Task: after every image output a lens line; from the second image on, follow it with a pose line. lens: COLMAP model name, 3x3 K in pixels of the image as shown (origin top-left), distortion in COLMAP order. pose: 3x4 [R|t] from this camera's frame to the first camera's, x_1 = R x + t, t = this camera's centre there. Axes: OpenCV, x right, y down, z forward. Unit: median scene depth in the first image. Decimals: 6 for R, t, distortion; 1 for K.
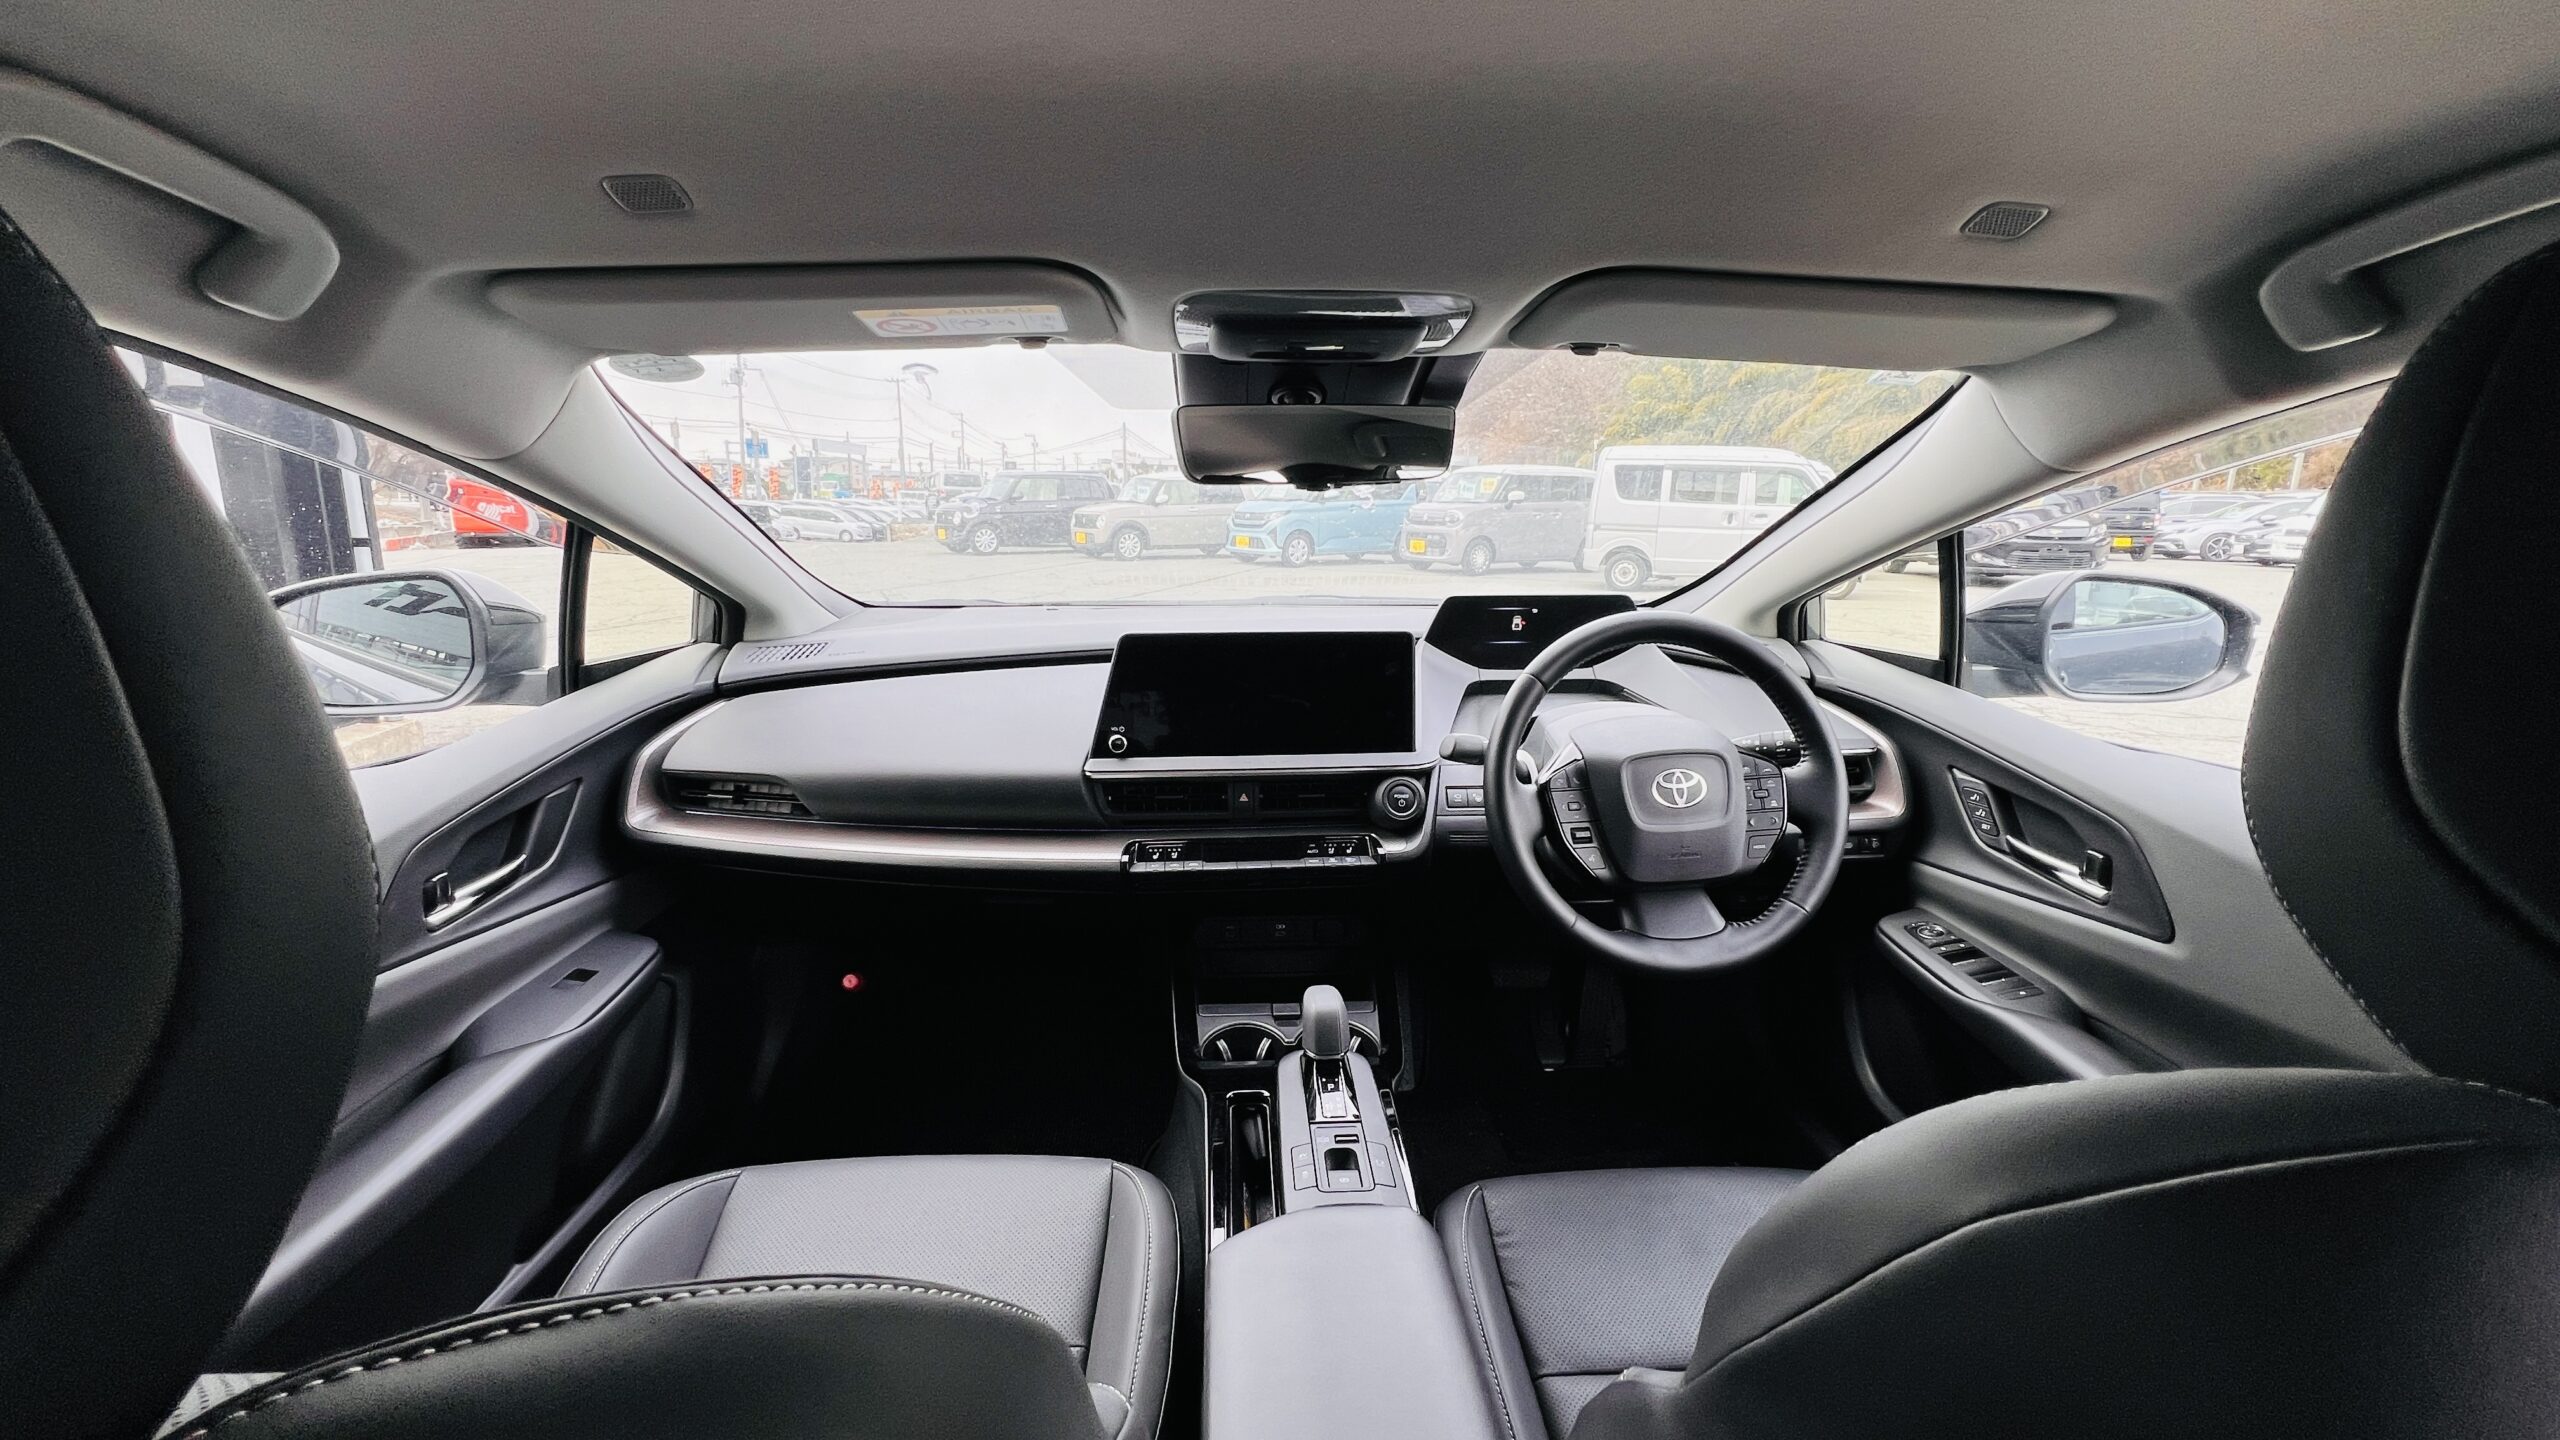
lens RADIAL K [[1024.0, 0, 1278.4], [0, 1024.0, 718.6], [0, 0, 1]] dist [-0.001141, -0.000070]
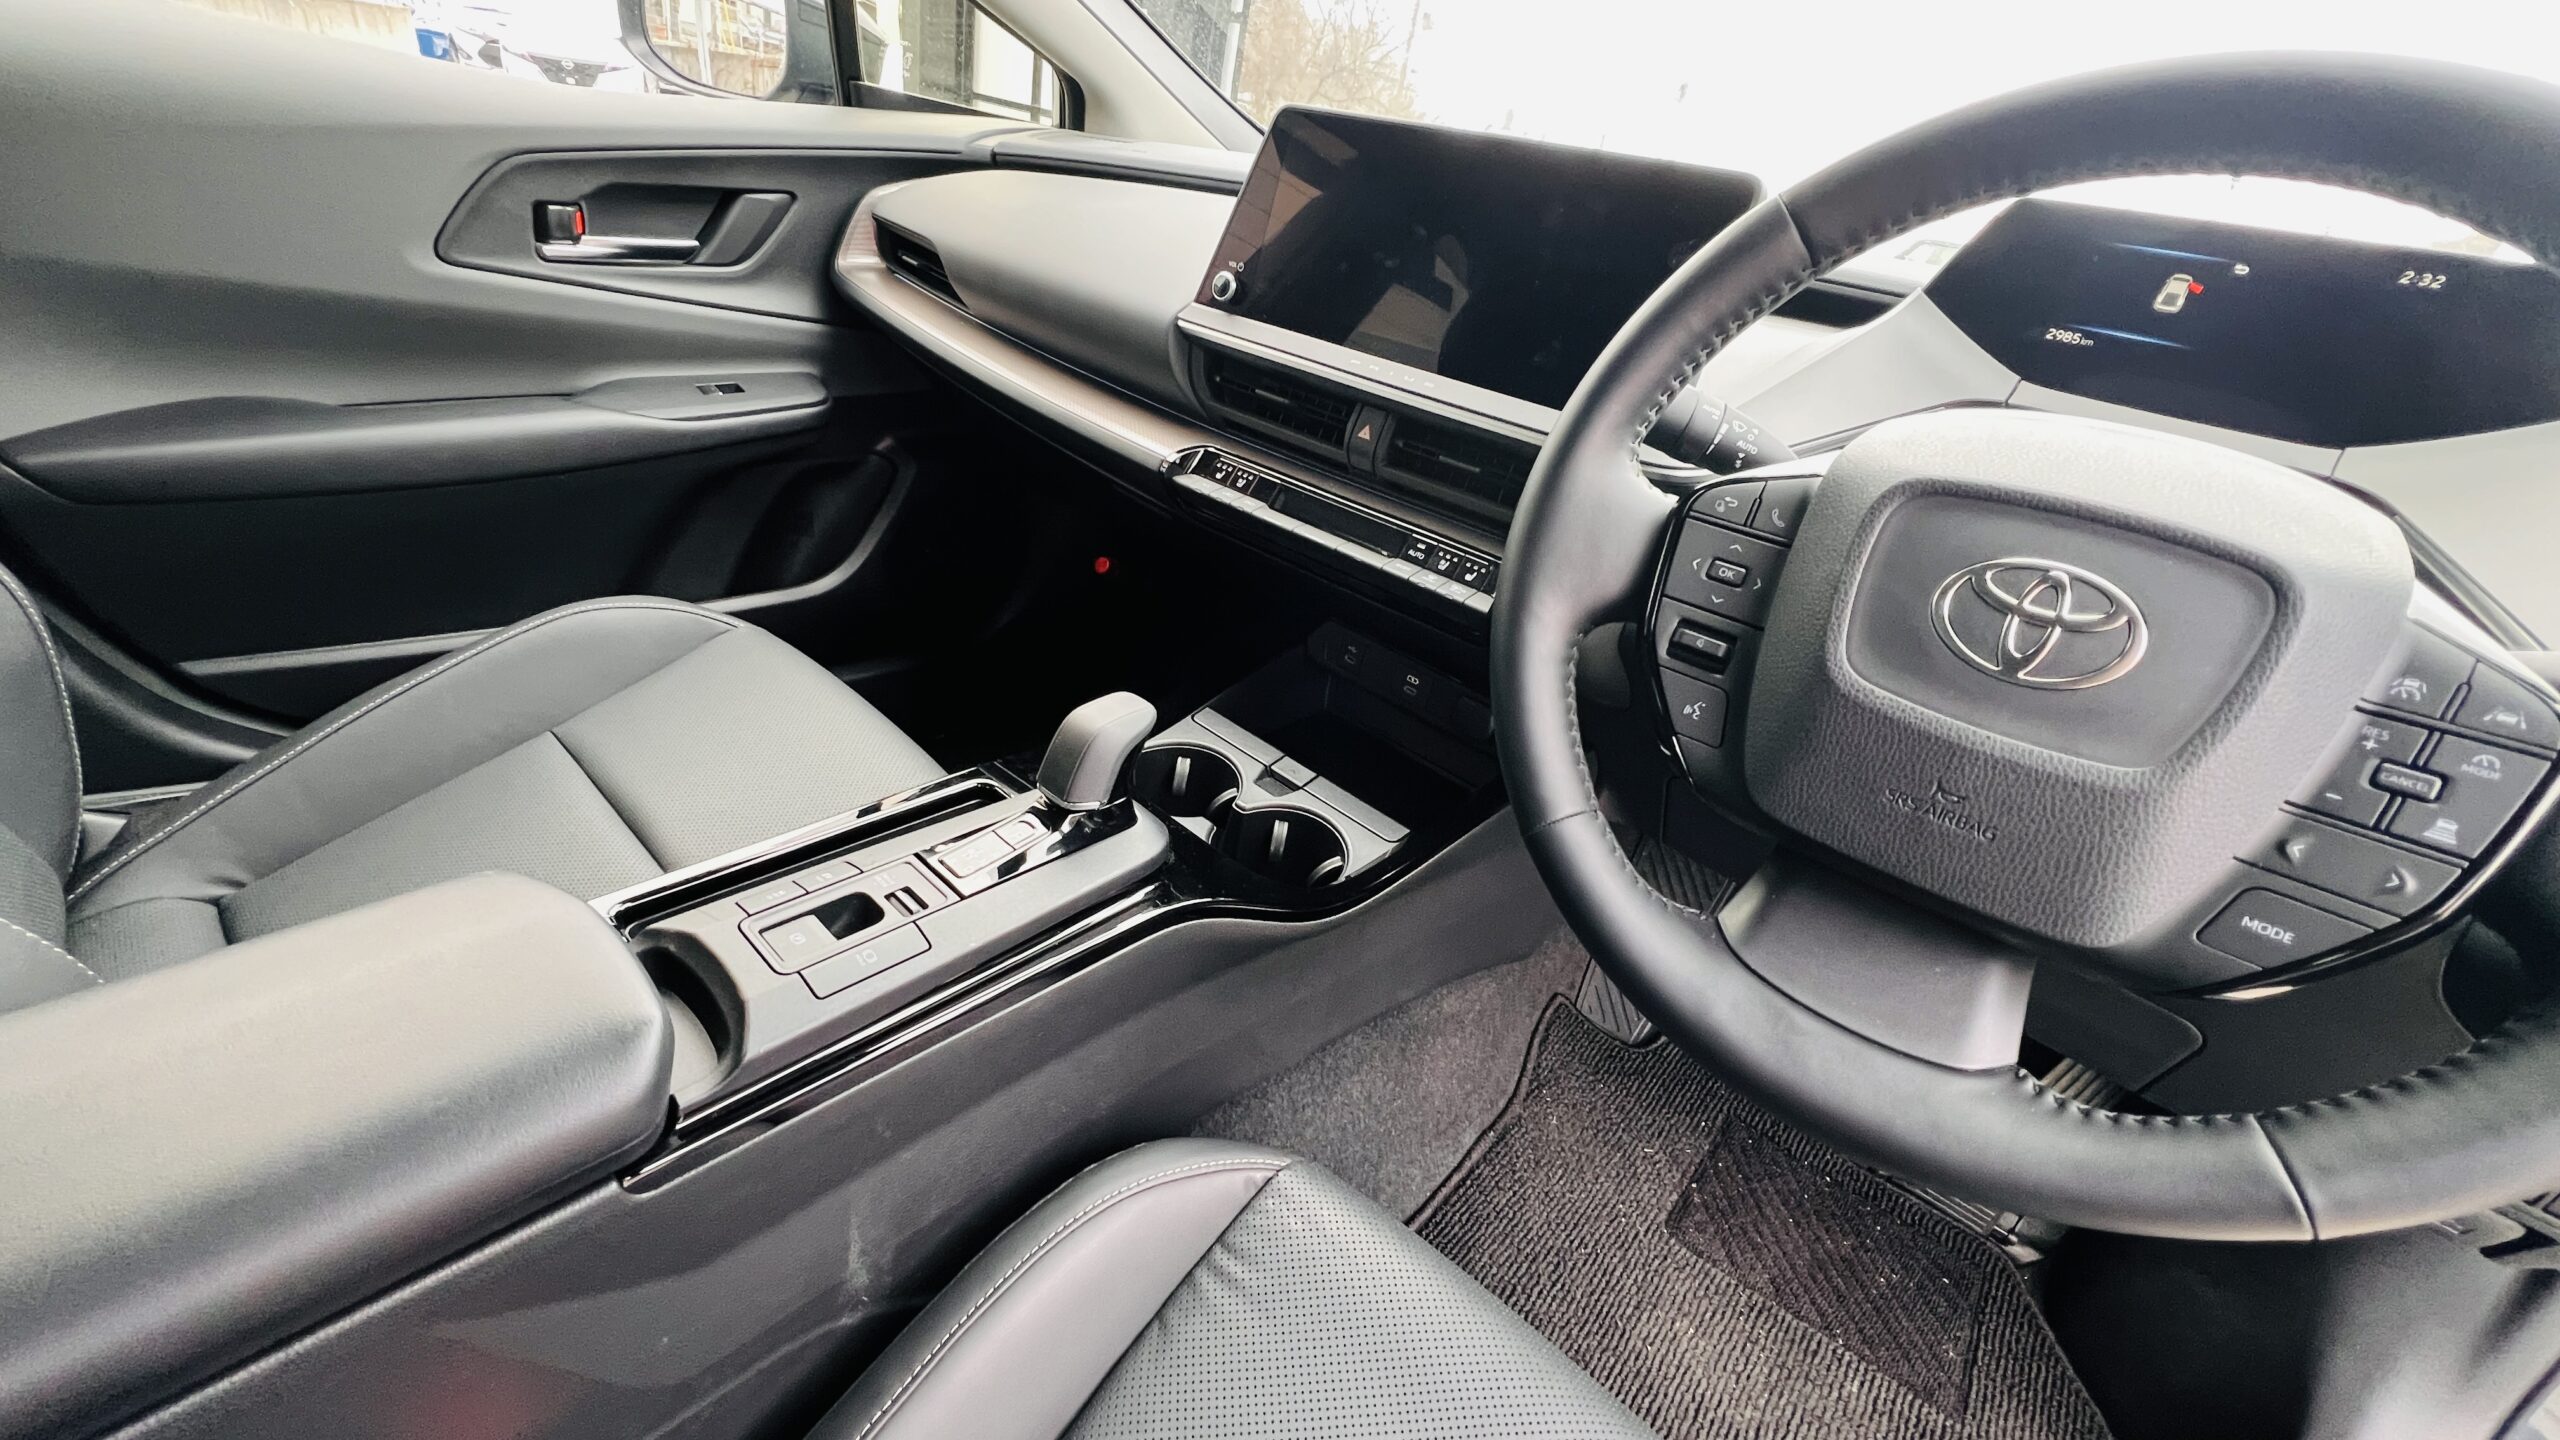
lens RADIAL K [[1024.0, 0, 1278.4], [0, 1024.0, 718.6], [0, 0, 1]] dist [-0.001141, -0.000070]
pose [[0.695822, 0.435571, -0.571060, 0.356356], [-0.304863, 0.899049, 0.314275, 0.056152], [0.650300, -0.044585, 0.758368, 0.514912]]
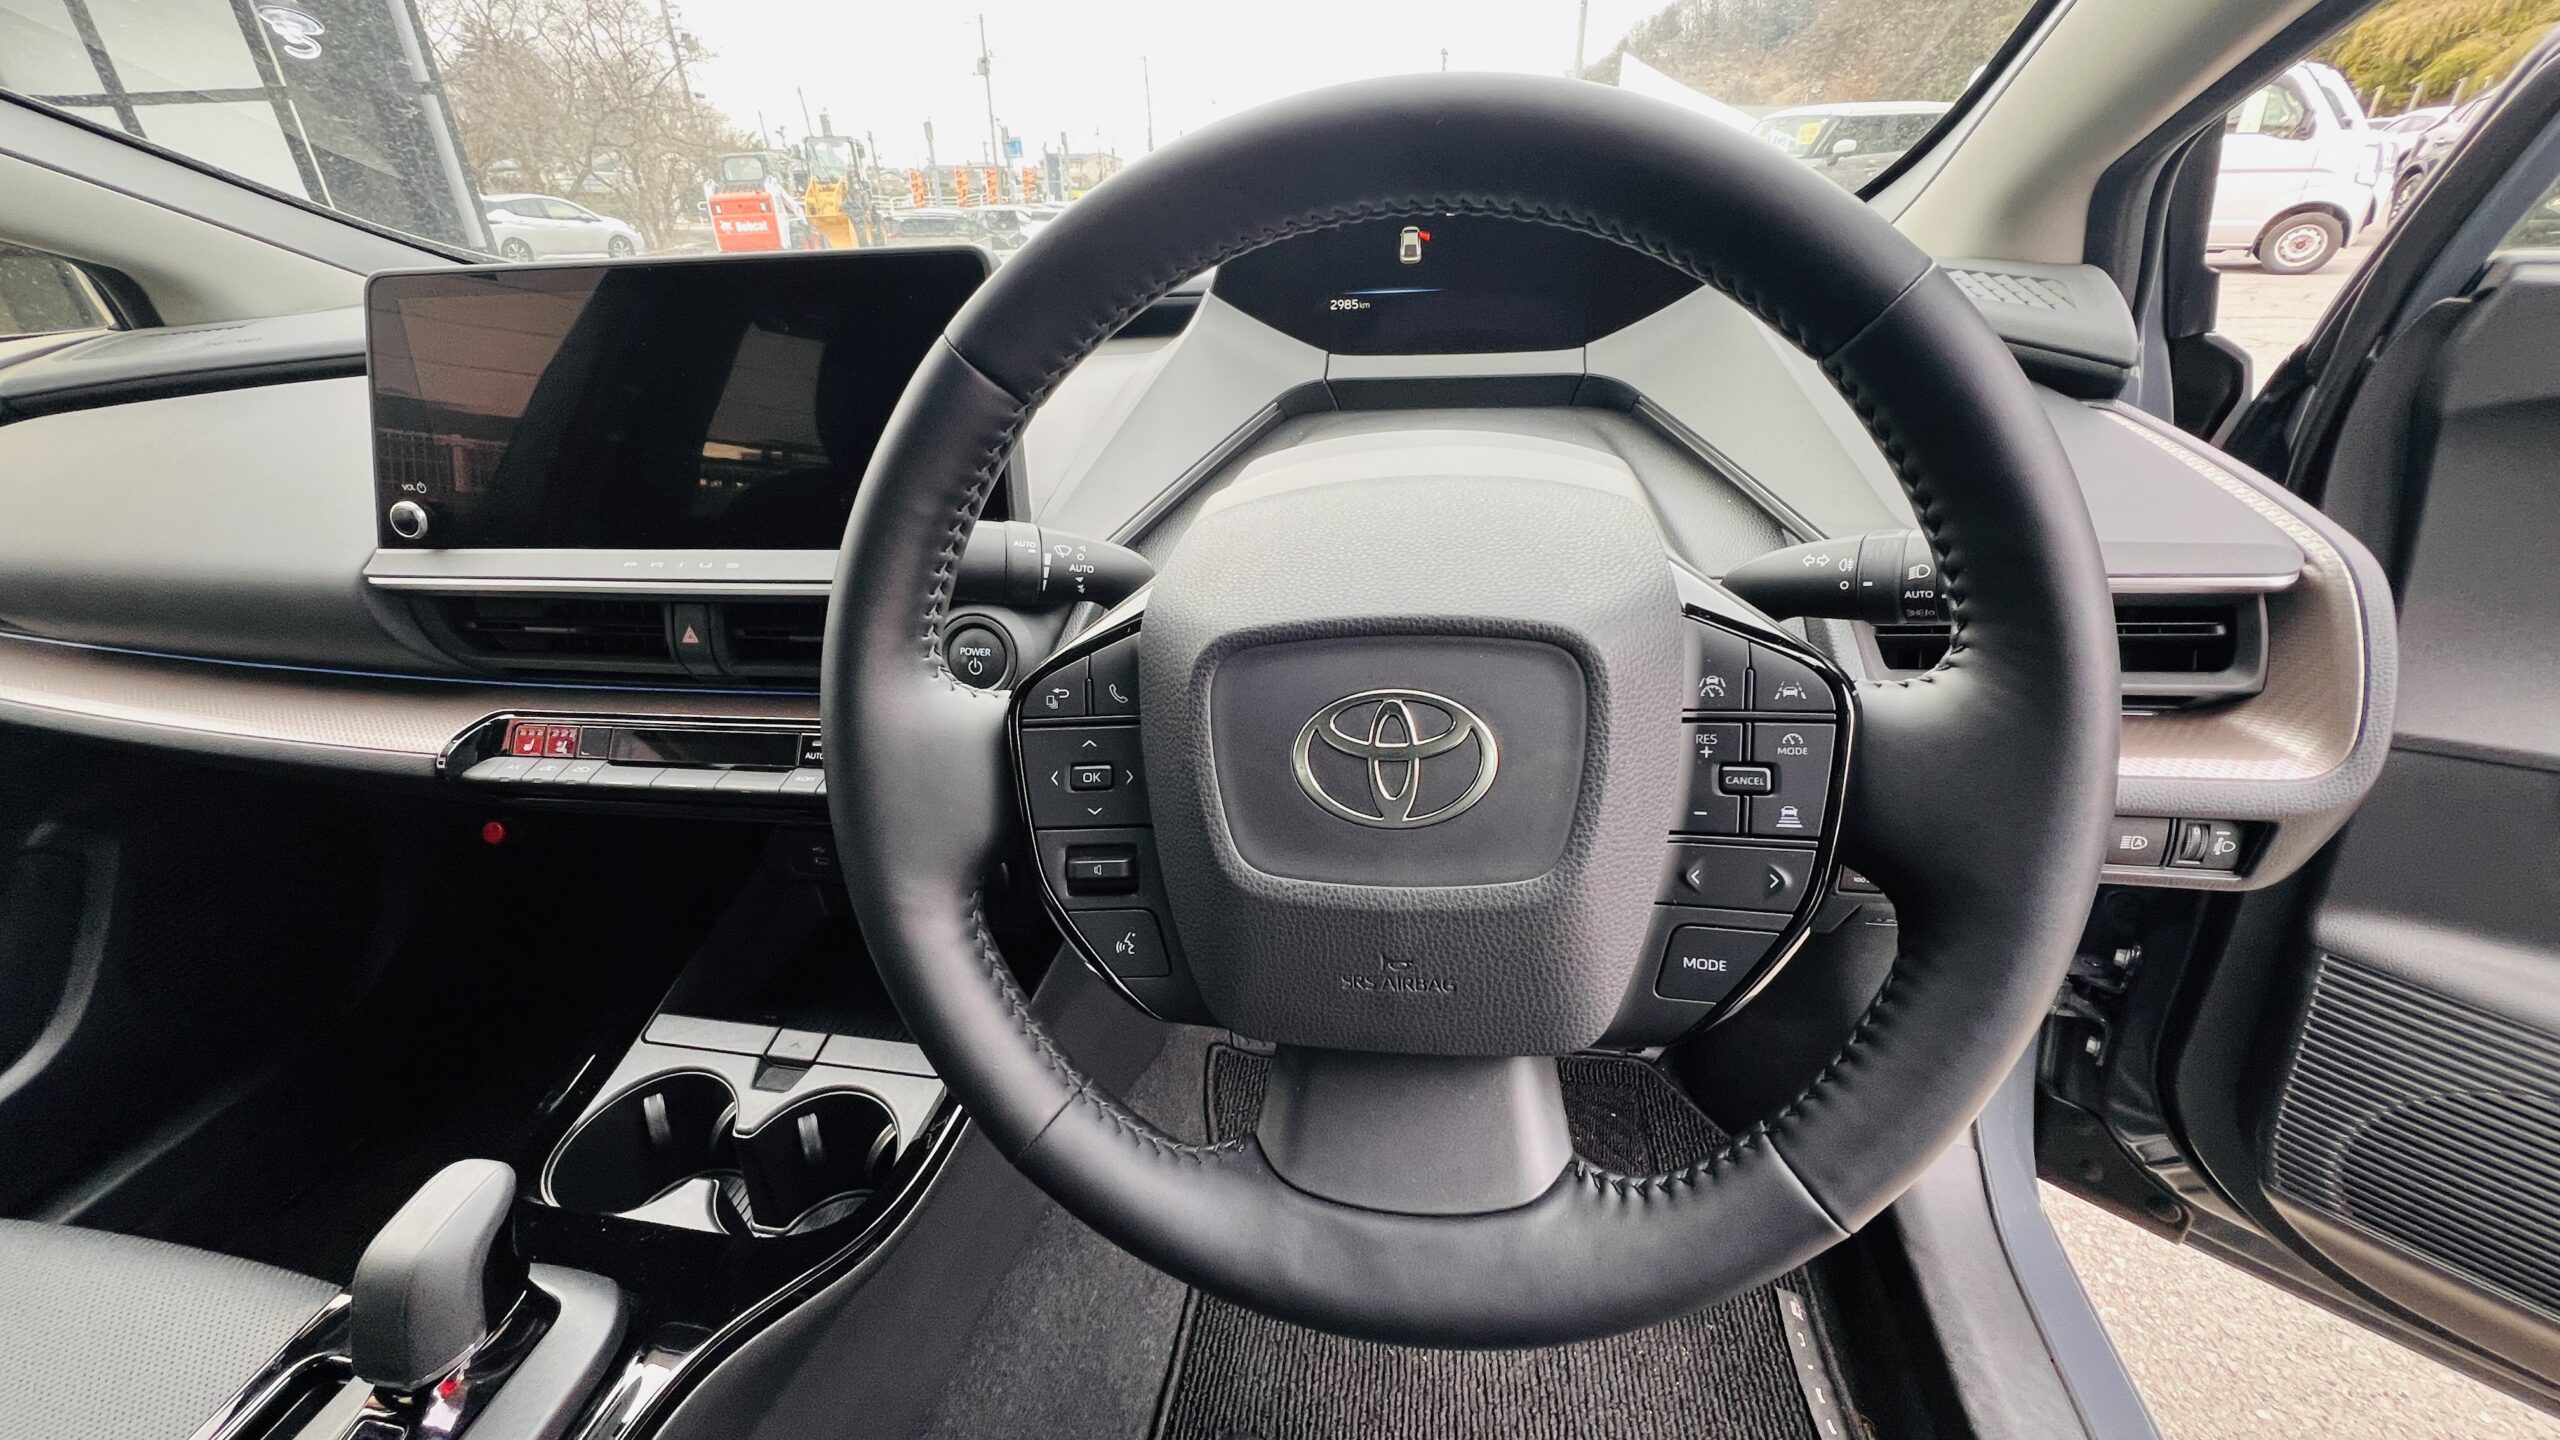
lens RADIAL K [[1028.7, 0, 1280.0], [0, 1028.7, 720.0], [0, 0, 1]] dist [-0.004190, -0.000221]
pose [[0.969624, 0.067312, -0.235154, 0.359973], [-0.002882, 0.964465, 0.264194, -0.013183], [0.244582, -0.255491, 0.935363, 0.621269]]
